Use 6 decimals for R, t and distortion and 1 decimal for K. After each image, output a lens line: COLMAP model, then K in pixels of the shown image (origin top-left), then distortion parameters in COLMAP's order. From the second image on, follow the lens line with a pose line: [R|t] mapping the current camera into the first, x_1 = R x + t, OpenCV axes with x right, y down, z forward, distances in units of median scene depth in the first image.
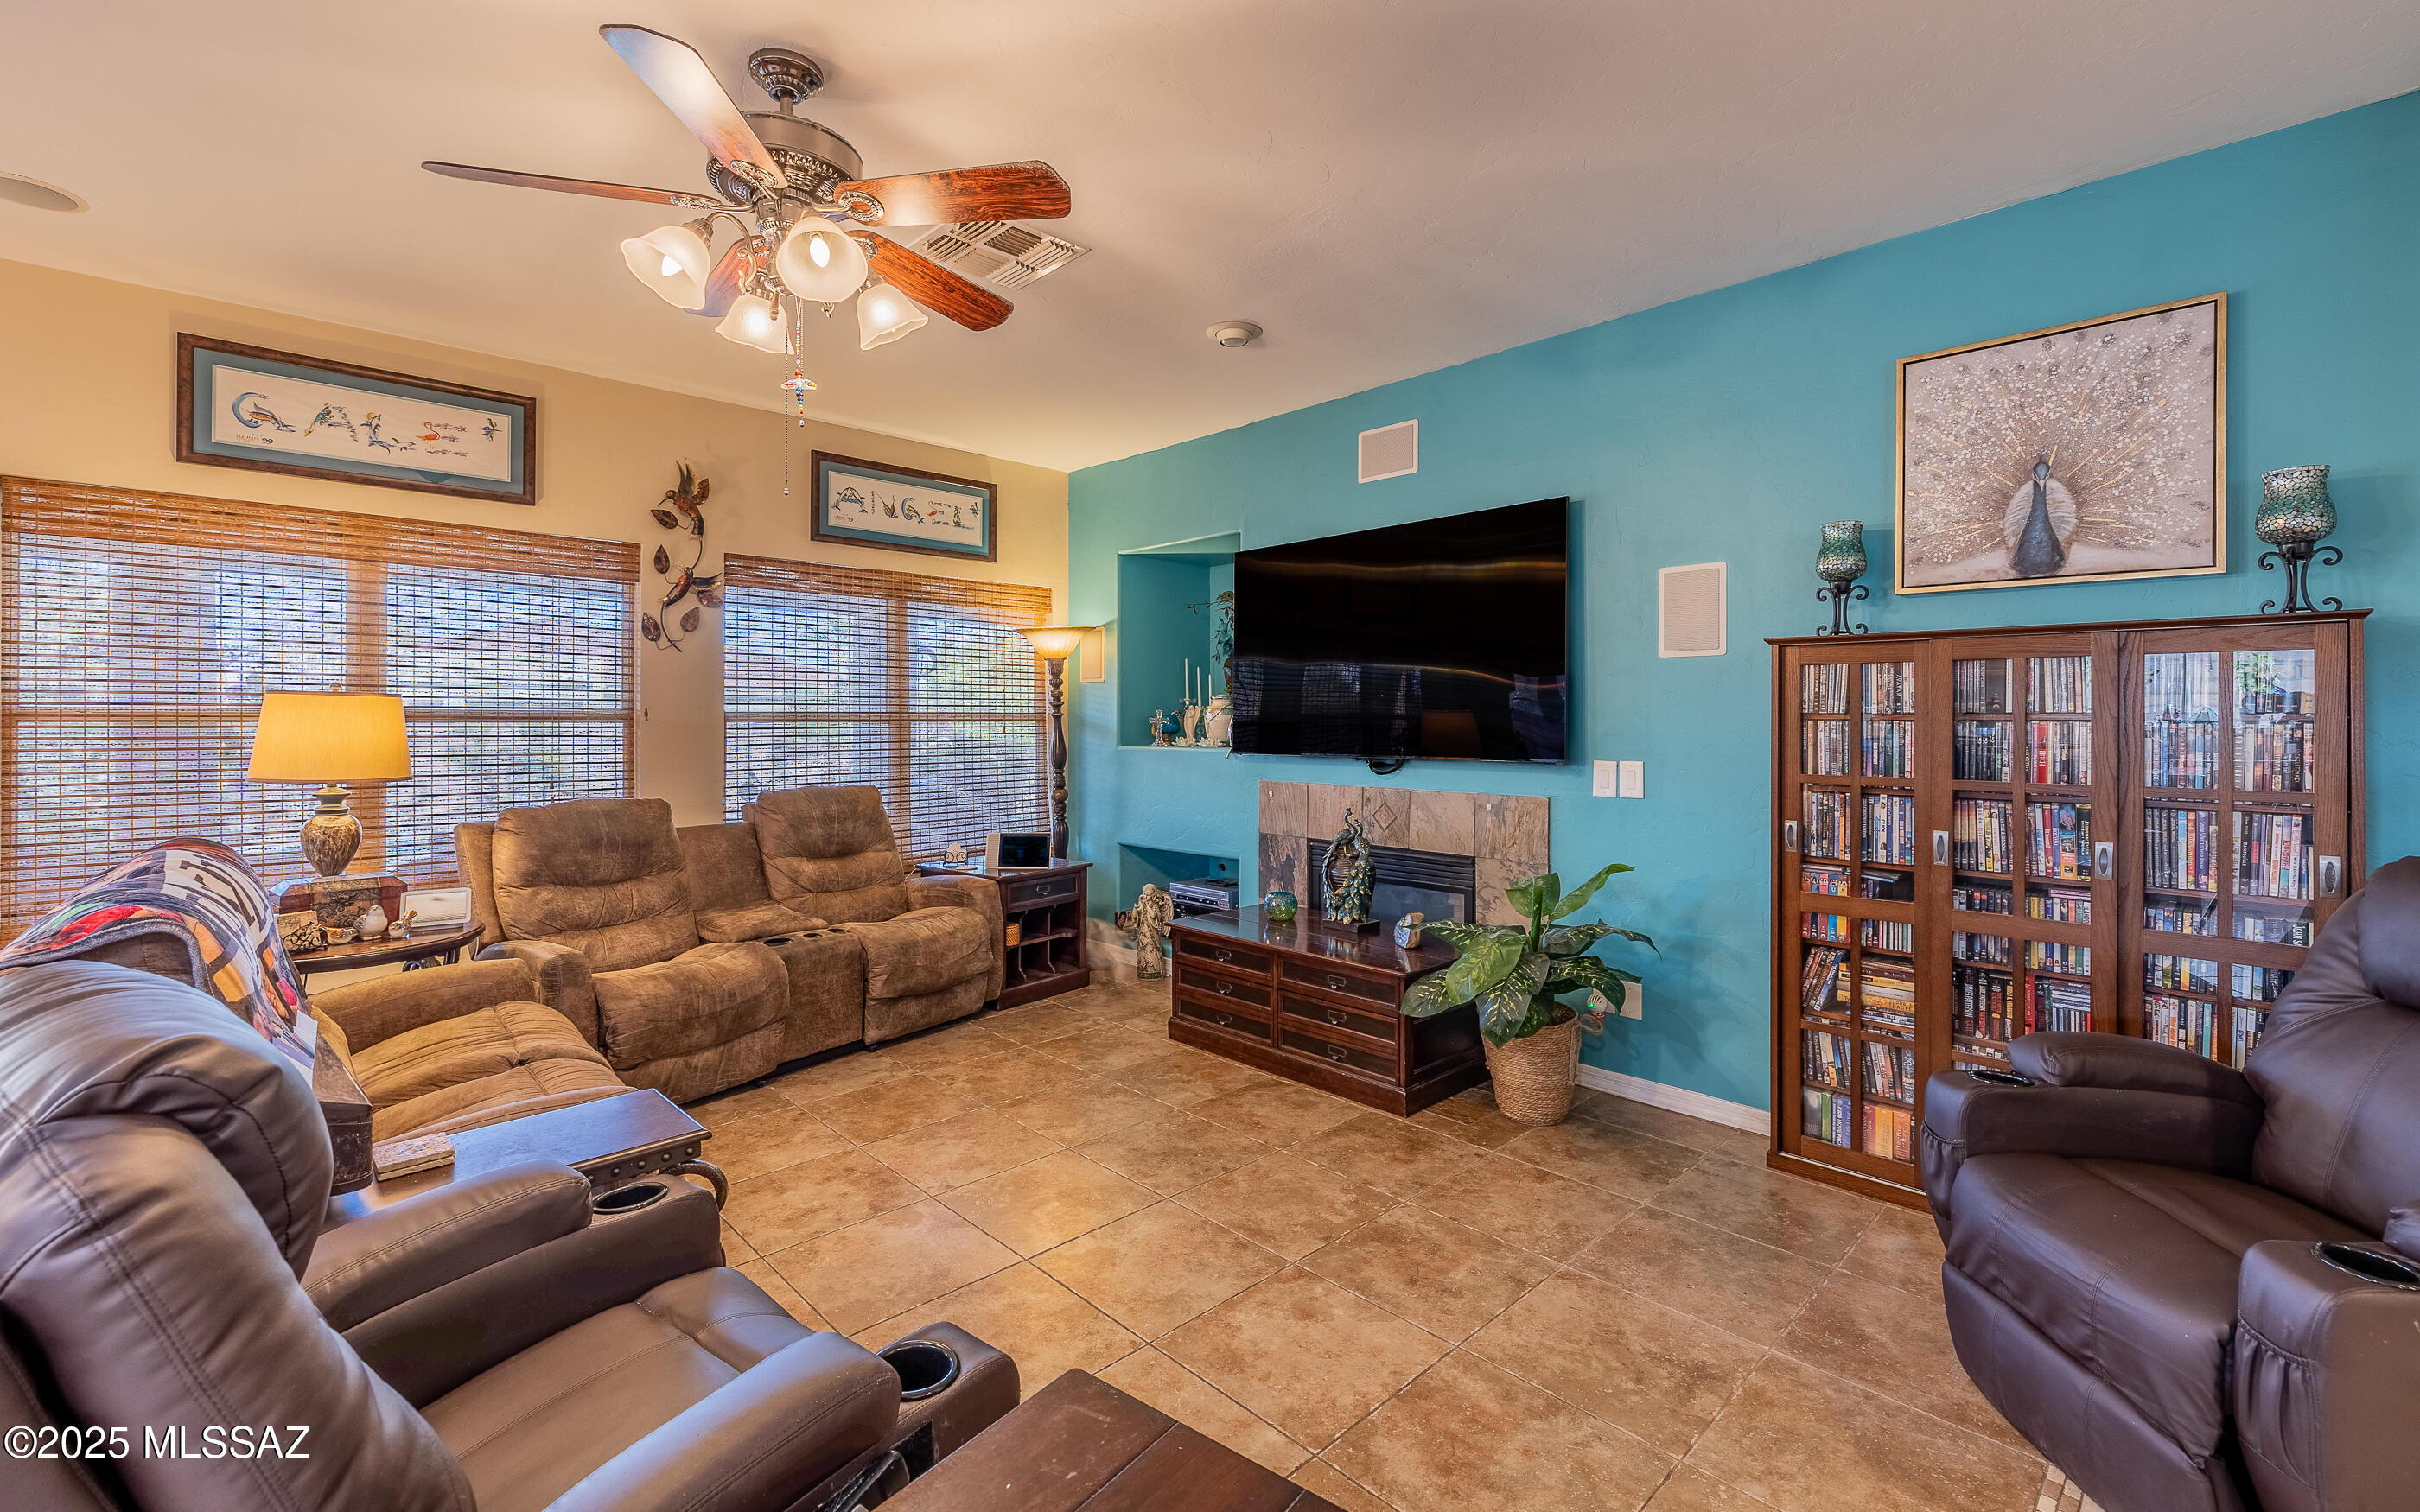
lens RADIAL K [[987.9, 0, 1220.0], [0, 987.9, 699.7], [0, 0, 1]] dist [-0.001138, -0.000028]
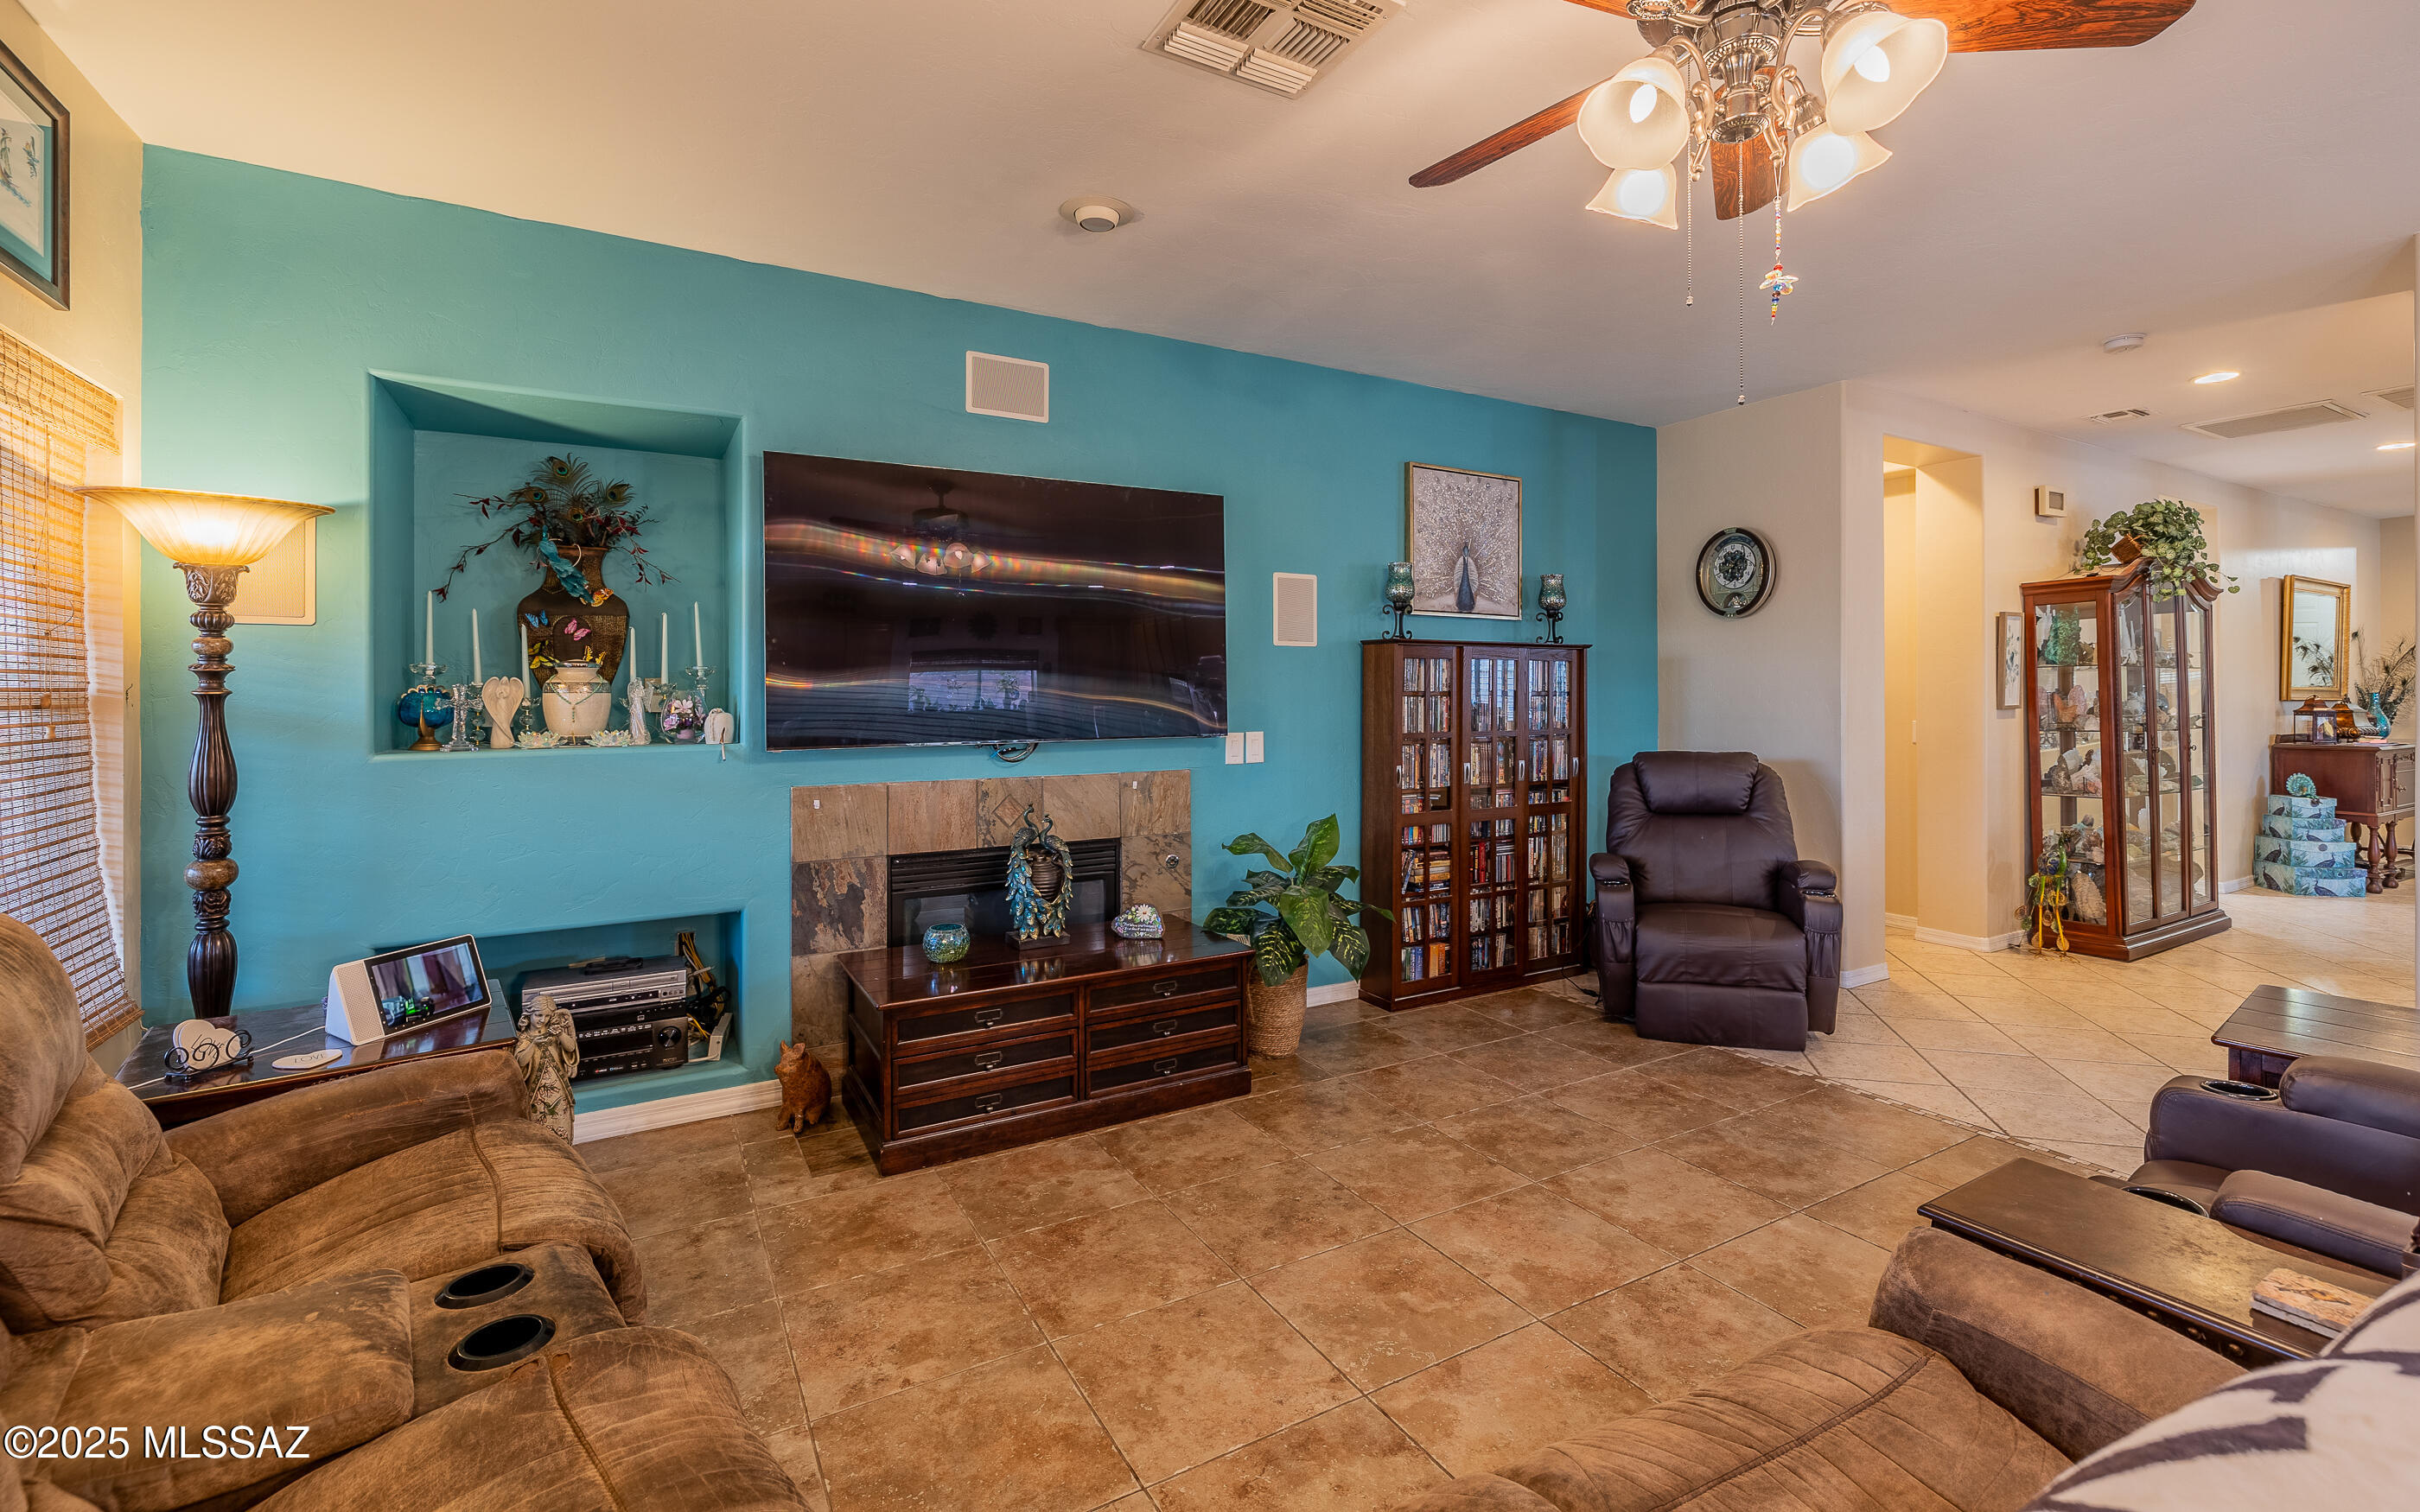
lens RADIAL K [[1057.1, 0, 1187.4], [0, 1057.1, 681.0], [0, 0, 1]] dist [-0.000631, 0.000042]
pose [[0.270788, 0.008167, 0.962604, -0.953832], [-0.014832, 0.999881, -0.004311, 0.009390], [-0.962525, -0.013110, 0.270877, 0.849708]]
